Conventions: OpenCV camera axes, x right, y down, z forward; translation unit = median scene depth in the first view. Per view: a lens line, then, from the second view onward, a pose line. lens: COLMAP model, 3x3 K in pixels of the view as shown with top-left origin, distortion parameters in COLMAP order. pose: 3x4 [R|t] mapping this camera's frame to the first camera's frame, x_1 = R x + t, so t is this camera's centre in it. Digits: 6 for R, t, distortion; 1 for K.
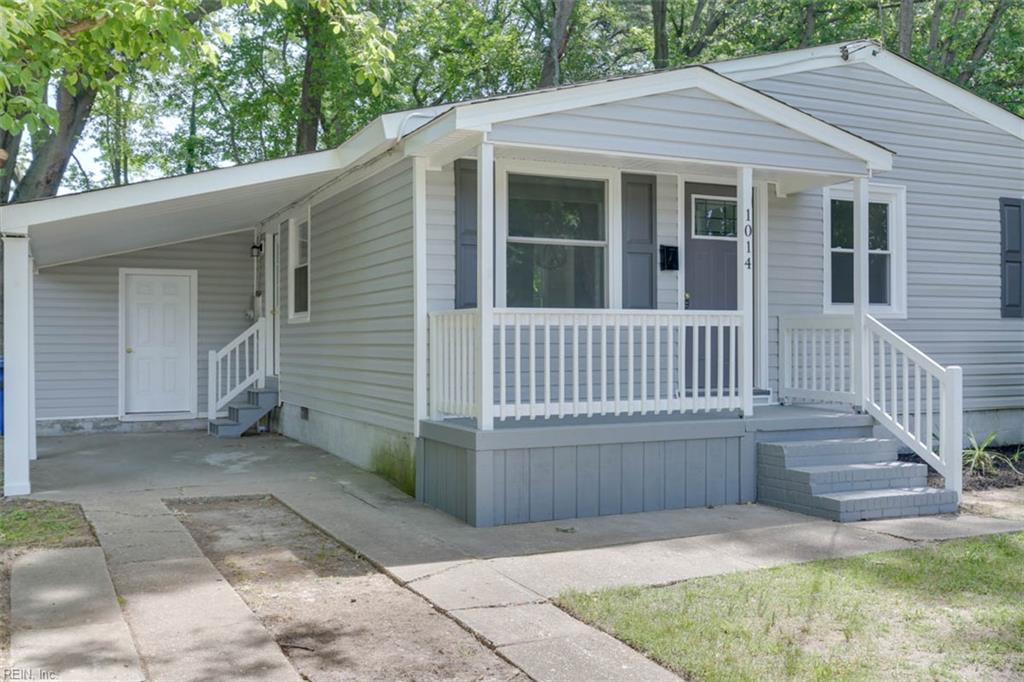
lens RADIAL K [[994.1, 0, 514.5], [0, 994.1, 322.5], [0, 0, 1]] dist [0.006341, 0.007640]
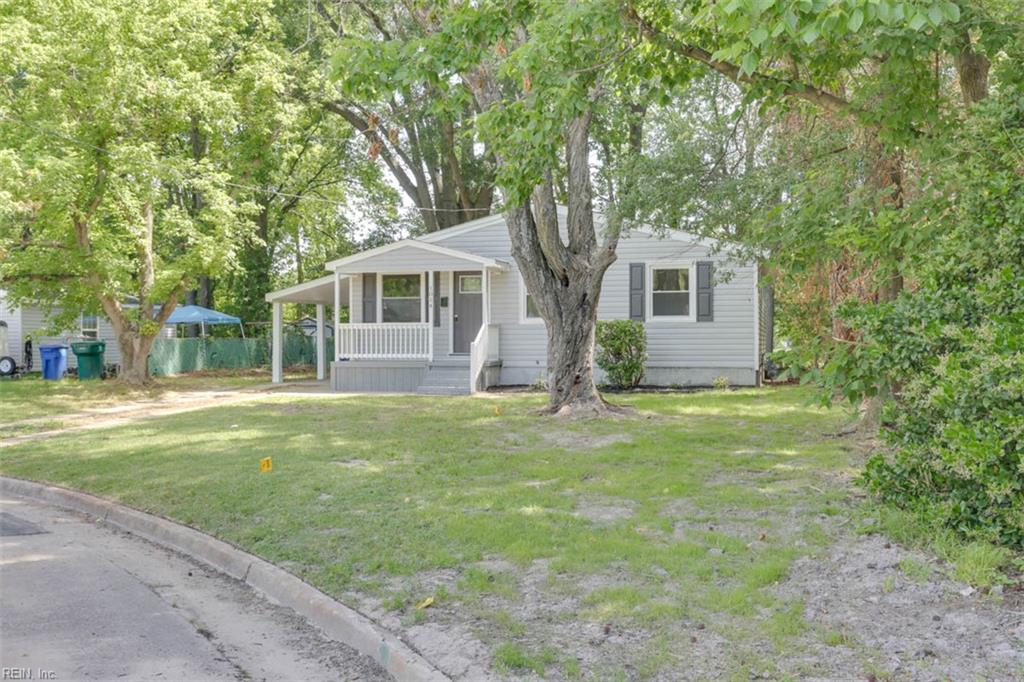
lens RADIAL K [[994.1, 0, 514.5], [0, 994.1, 322.5], [0, 0, 1]] dist [0.006341, 0.007640]
pose [[0.765706, -0.013151, -0.643056, 1.958798], [0.013637, 0.999898, -0.004211, 0.002048], [0.643046, -0.005545, 0.765808, -0.870285]]
